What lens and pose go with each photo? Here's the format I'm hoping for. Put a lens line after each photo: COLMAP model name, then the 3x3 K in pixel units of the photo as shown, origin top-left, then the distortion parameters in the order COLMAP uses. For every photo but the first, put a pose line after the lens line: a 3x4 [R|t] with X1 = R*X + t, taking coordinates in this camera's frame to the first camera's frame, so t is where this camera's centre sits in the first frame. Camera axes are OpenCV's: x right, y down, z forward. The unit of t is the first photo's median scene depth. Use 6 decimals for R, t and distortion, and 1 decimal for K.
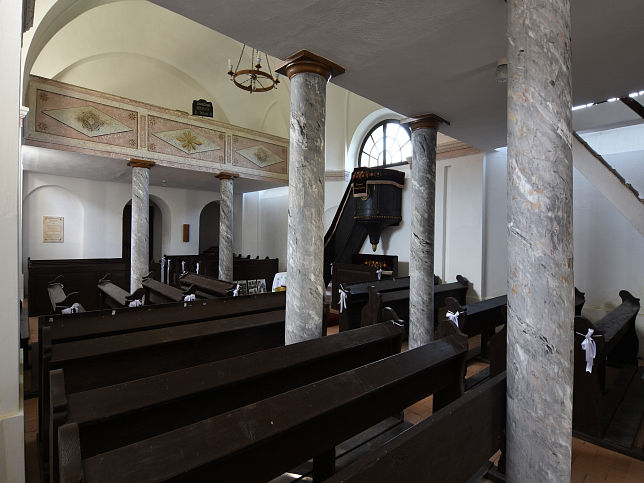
lens RADIAL K [[373.9, 0, 321.9], [0, 373.9, 255.4], [0, 0, 1]] dist [-0.014355, -0.003007]
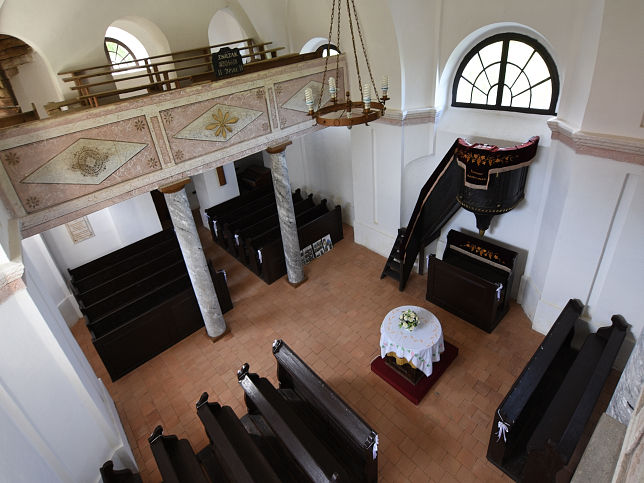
lens RADIAL K [[373.9, 0, 321.9], [0, 373.9, 255.4], [0, 0, 1]] dist [-0.014355, -0.003007]
pose [[0.992924, -0.096372, -0.069390, -0.140273], [0.117835, 0.872101, 0.474926, -0.376845], [0.014745, -0.479741, 0.877286, 0.266135]]
